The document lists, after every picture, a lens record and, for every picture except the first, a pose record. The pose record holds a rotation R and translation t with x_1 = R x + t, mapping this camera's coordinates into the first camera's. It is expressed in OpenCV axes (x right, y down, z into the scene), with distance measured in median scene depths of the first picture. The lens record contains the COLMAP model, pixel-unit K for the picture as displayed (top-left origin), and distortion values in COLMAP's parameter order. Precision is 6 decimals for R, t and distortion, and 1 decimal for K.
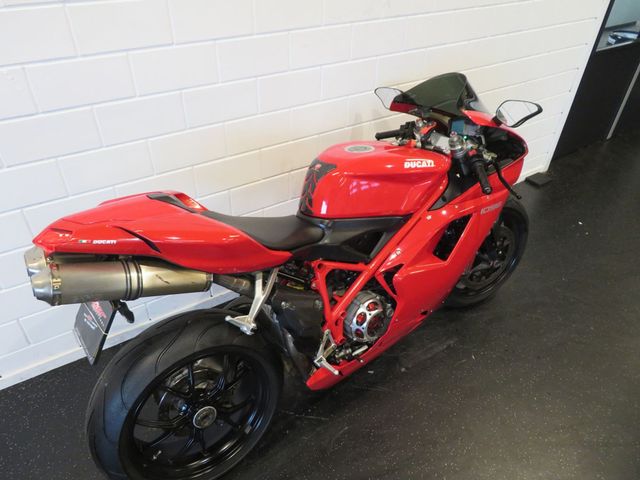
lens RADIAL K [[452.9, 0, 320.0], [0, 452.9, 240.0], [0, 0, 1]] dist [-0.009989, 0.002930]
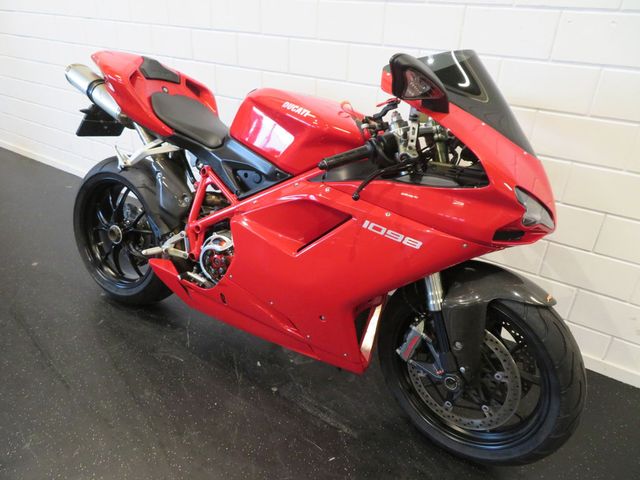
lens RADIAL K [[452.9, 0, 320.0], [0, 452.9, 240.0], [0, 0, 1]] dist [-0.009989, 0.002930]
pose [[0.401845, 0.410782, -0.818400, 0.977182], [-0.583198, 0.803843, 0.117117, -0.088779], [0.705975, 0.430227, 0.562587, 0.621070]]
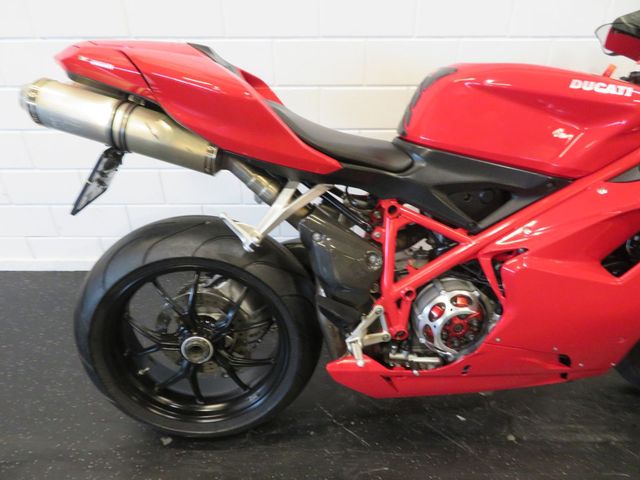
lens RADIAL K [[452.9, 0, 320.0], [0, 452.9, 240.0], [0, 0, 1]] dist [-0.009989, 0.002930]
pose [[0.838618, 0.273392, -0.471143, 0.230012], [-0.310005, 0.950735, -0.000111, 0.127464], [0.447902, 0.146150, 0.882057, 0.327435]]
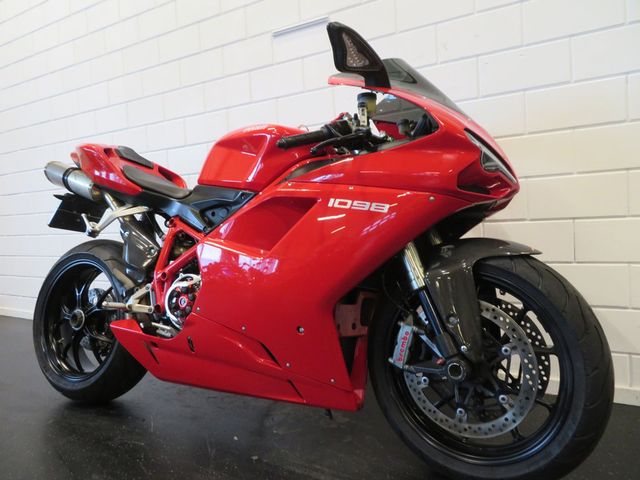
lens RADIAL K [[452.9, 0, 320.0], [0, 452.9, 240.0], [0, 0, 1]] dist [-0.009989, 0.002930]
pose [[0.450407, 0.001779, -0.892821, 1.034950], [-0.490555, 0.836023, -0.245807, 0.174011], [0.745982, 0.548691, 0.377424, 0.825043]]
